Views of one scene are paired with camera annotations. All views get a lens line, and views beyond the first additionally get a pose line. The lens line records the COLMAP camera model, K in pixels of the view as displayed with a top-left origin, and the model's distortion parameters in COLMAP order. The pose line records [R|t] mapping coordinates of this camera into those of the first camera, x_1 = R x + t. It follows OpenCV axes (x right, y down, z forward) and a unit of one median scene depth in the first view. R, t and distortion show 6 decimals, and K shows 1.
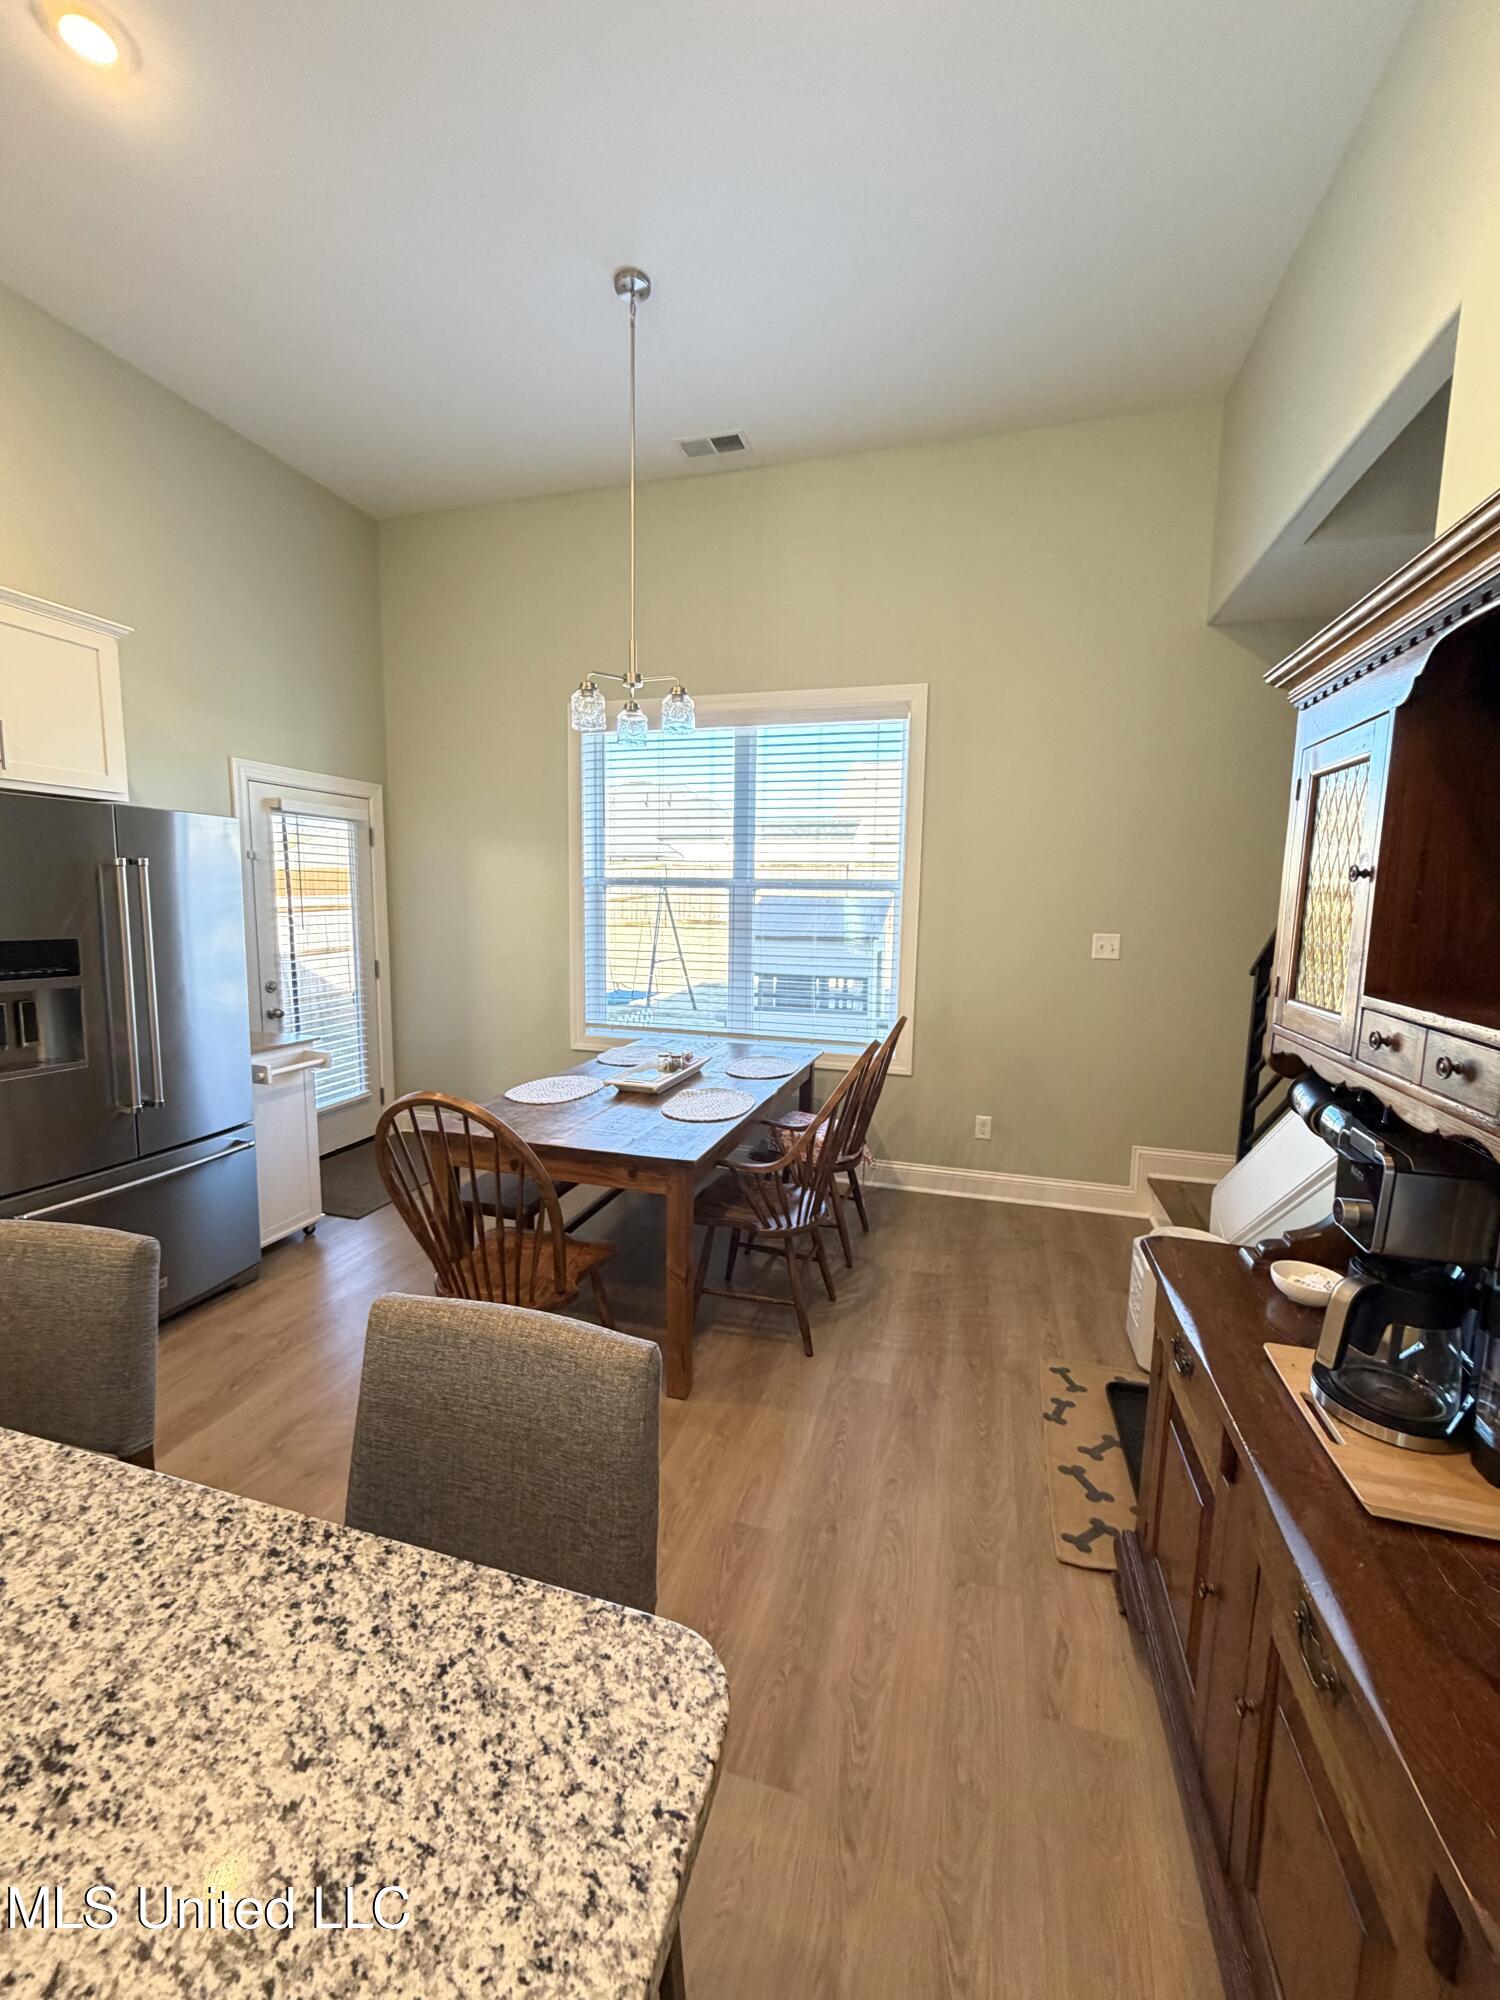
lens RADIAL K [[794.8, 0, 754.1], [0, 794.8, 1000.6], [0, 0, 1]] dist [-0.000496, -0.000031]
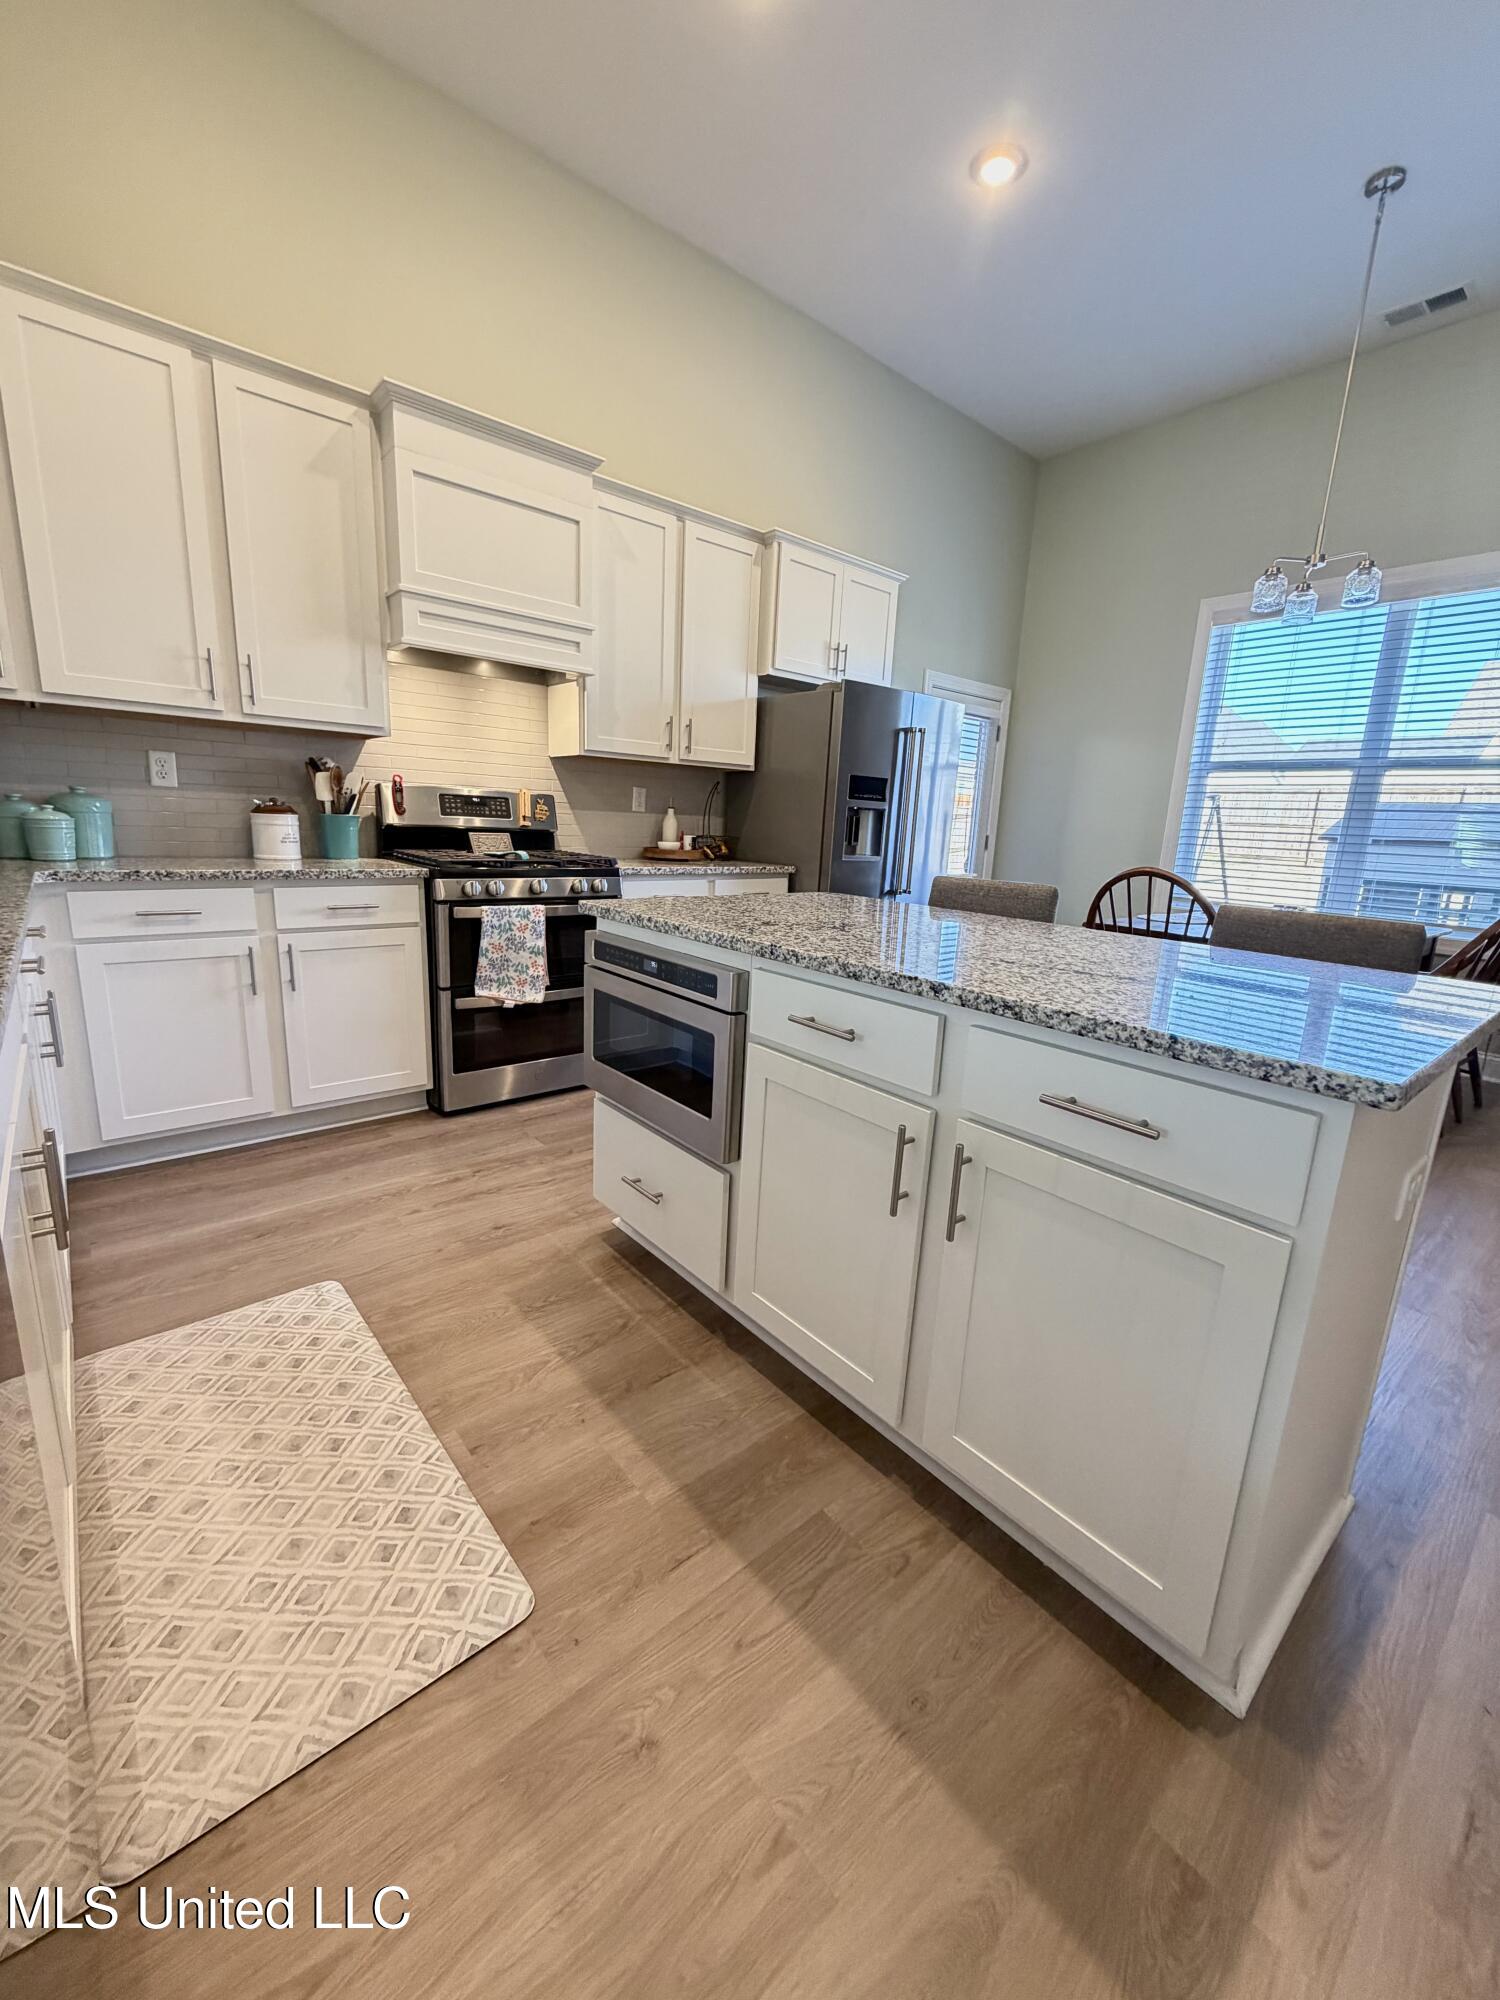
lens RADIAL K [[794.8, 0, 750.6], [0, 794.8, 997.4], [0, 0, 1]] dist [-0.000496, -0.000031]
pose [[0.832284, 0.140882, -0.536148, -0.100867], [-0.102020, 0.989575, 0.101657, 0.141084], [0.544880, -0.029909, 0.837980, -0.318670]]
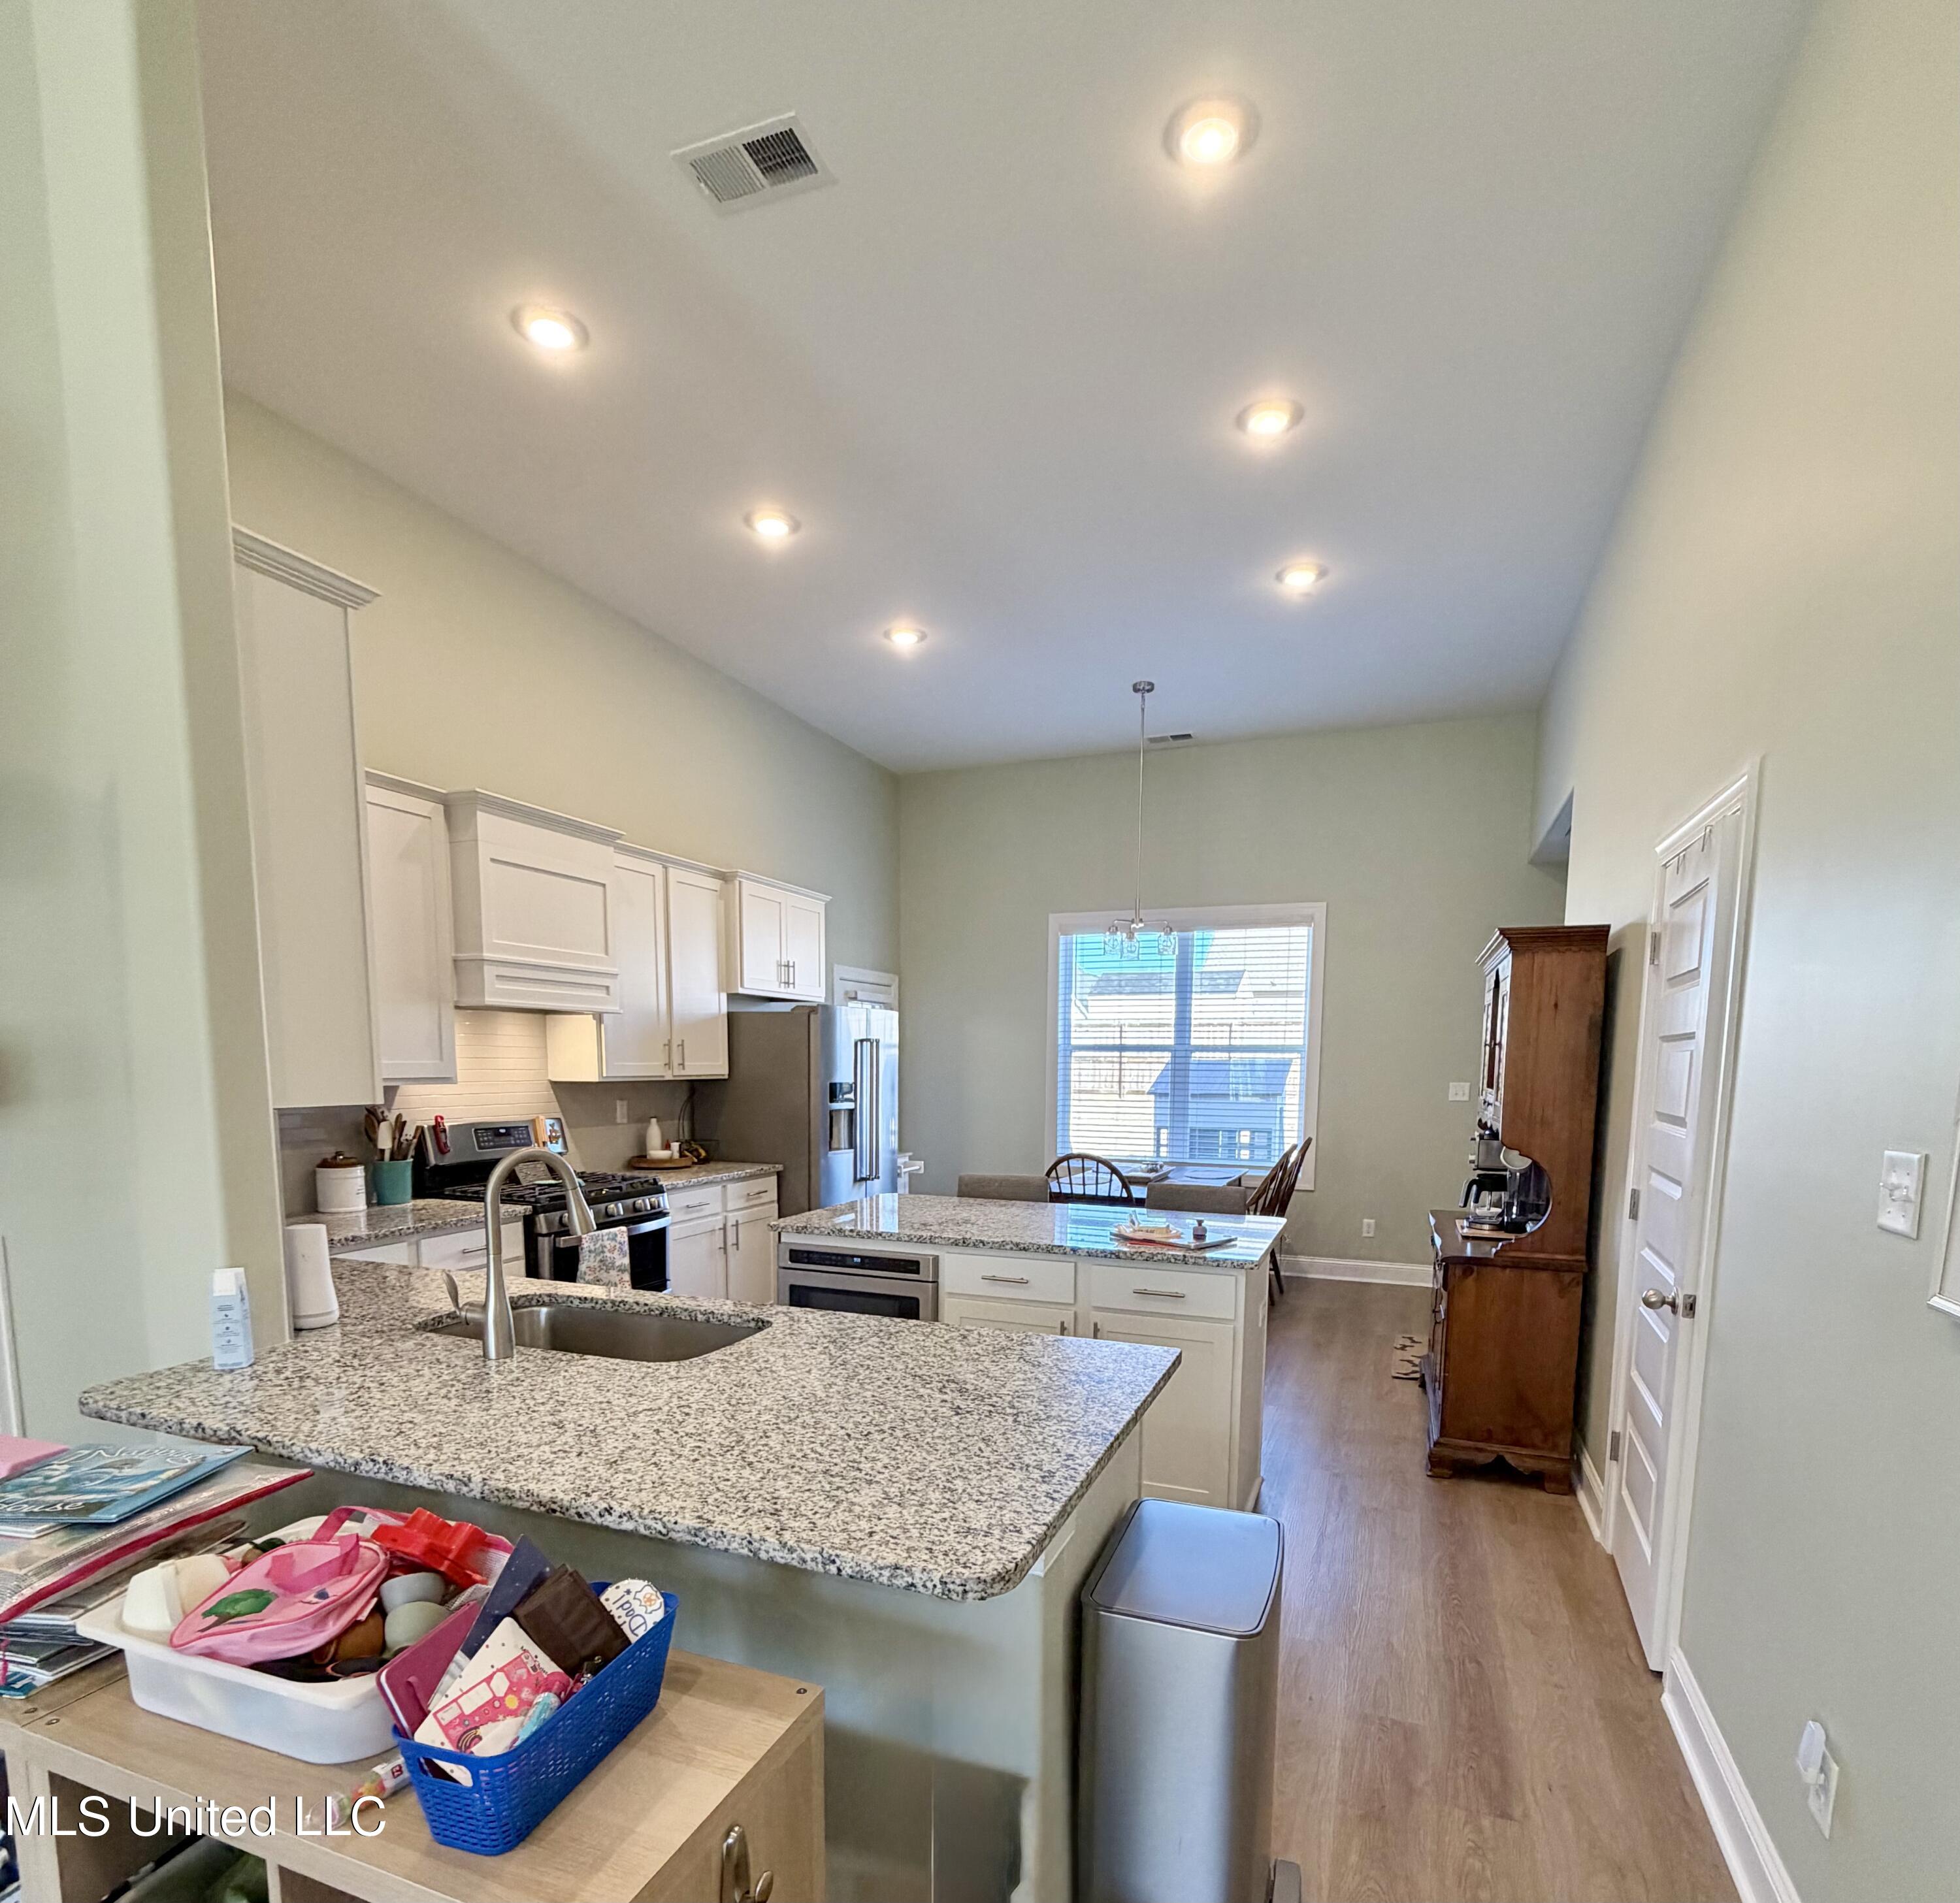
lens RADIAL K [[1051.4, 0, 993.3], [0, 1051.4, 1190.5], [0, 0, 1]] dist [0.002783, -0.003055]
pose [[0.996135, 0.001926, -0.087817, -0.200075], [-0.002676, 0.999961, -0.008426, 0.120666], [0.087798, 0.008628, 0.996101, -0.882821]]
